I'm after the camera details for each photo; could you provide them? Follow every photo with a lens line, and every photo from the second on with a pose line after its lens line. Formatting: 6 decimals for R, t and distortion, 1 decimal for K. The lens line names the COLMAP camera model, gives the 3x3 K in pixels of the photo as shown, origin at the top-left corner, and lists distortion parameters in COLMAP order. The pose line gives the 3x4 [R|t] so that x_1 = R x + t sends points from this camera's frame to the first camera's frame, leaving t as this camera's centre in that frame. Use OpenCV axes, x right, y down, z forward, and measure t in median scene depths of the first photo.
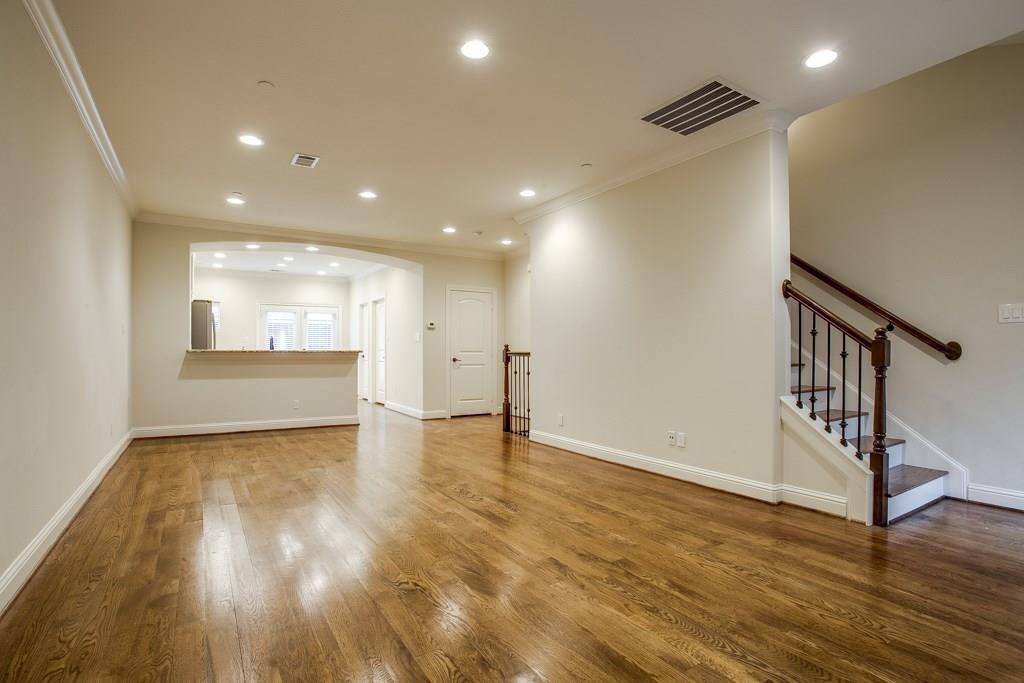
lens RADIAL K [[507.3, 0, 512.2], [0, 507.3, 355.5], [0, 0, 1]] dist [-0.063091, 0.028714]
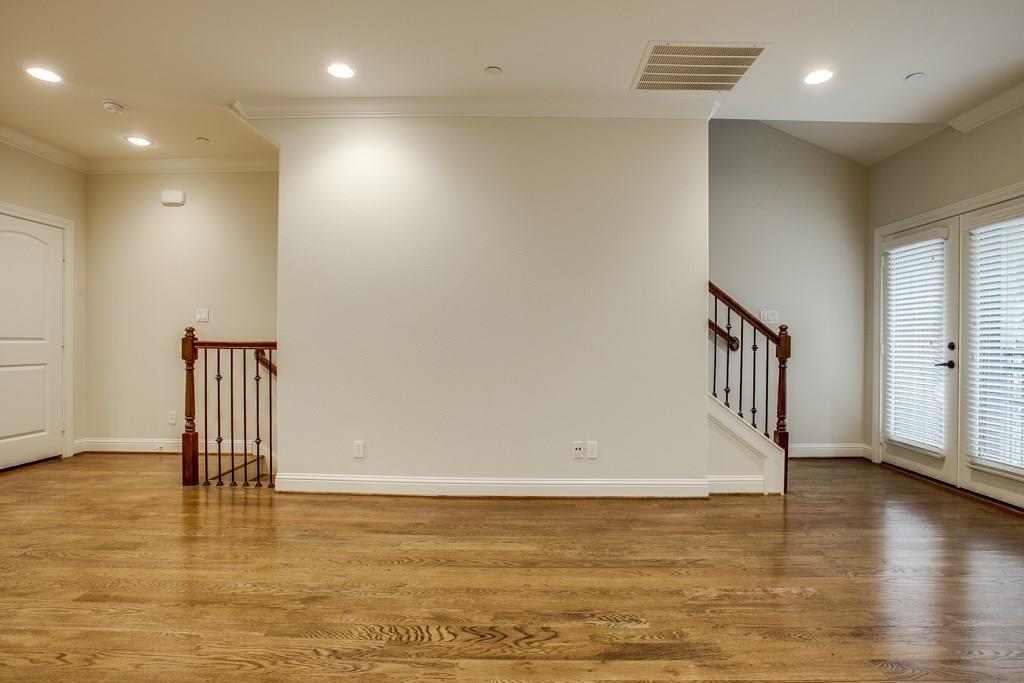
lens RADIAL K [[515.1, 0, 515.7], [0, 515.1, 345.6], [0, 0, 1]] dist [-0.069140, 0.031444]
pose [[0.538597, -0.003729, 0.842556, -0.467735], [-0.001594, 0.999984, 0.005445, -0.009187], [-0.842562, -0.004276, 0.538582, 0.679719]]
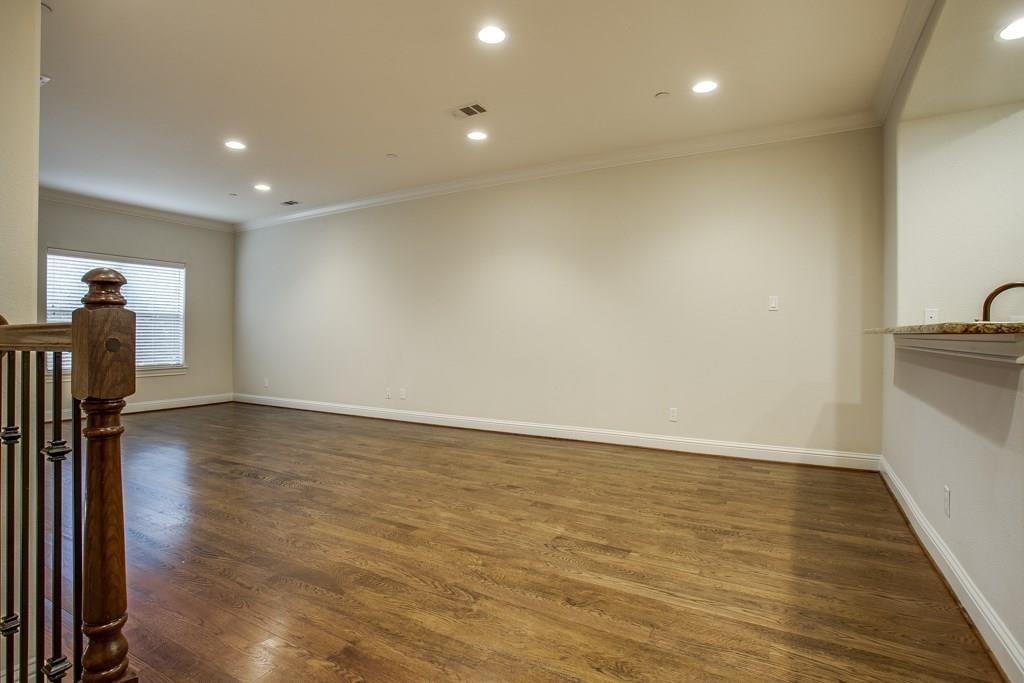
lens RADIAL K [[507.3, 0, 512.2], [0, 507.3, 355.5], [0, 0, 1]] dist [-0.063091, 0.028714]
pose [[-0.874843, 0.021627, -0.483923, -0.074144], [-0.001032, 0.998917, 0.046508, -0.008797], [0.484405, 0.041186, -0.873874, 1.973248]]
